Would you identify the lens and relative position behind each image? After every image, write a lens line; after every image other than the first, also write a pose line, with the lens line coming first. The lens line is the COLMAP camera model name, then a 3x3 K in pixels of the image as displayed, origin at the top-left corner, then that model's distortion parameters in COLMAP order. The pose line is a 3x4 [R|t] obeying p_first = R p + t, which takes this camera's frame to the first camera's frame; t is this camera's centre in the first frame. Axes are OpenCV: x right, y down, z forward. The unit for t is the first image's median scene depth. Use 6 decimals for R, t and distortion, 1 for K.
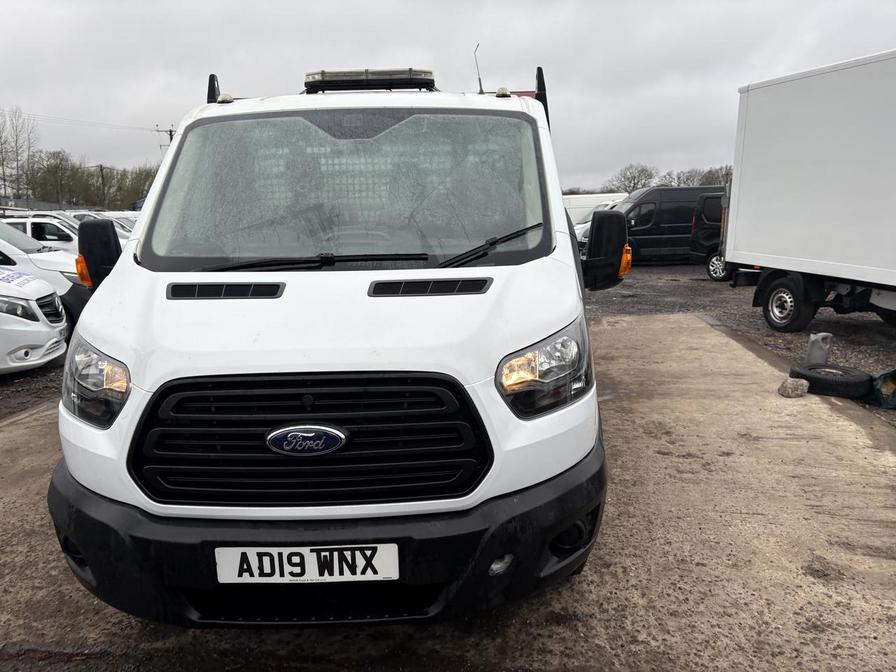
lens RADIAL K [[676.1, 0, 448.0], [0, 676.1, 340.1], [0, 0, 1]] dist [0.002226, -0.006619]
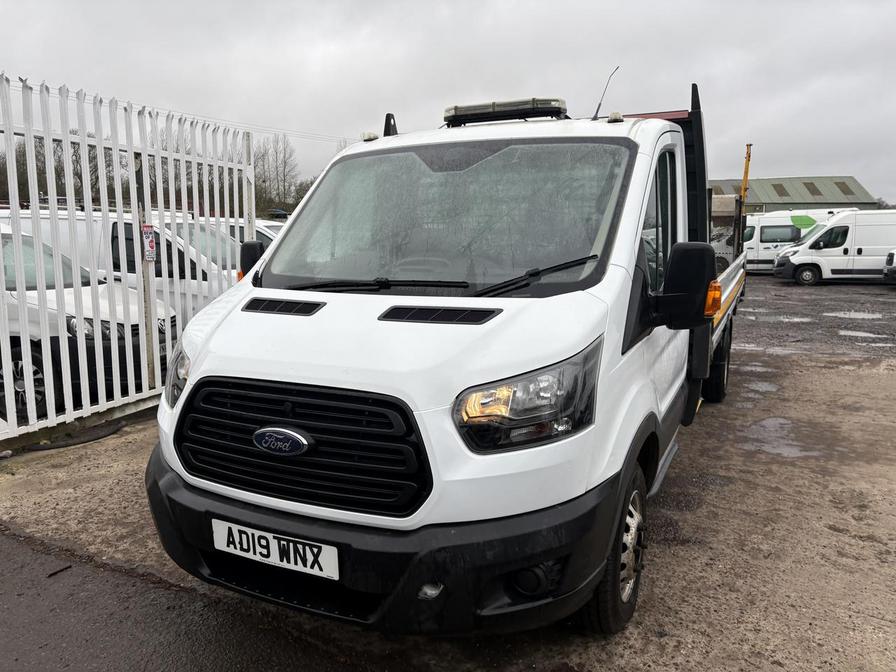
lens RADIAL K [[676.1, 0, 446.5], [0, 676.1, 332.3], [0, 0, 1]] dist [0.002226, -0.006619]
pose [[0.897116, 0.077760, -0.434899, 0.456092], [-0.090873, 0.995818, -0.009402, -0.044167], [0.432349, 0.047955, 0.900430, 0.063978]]
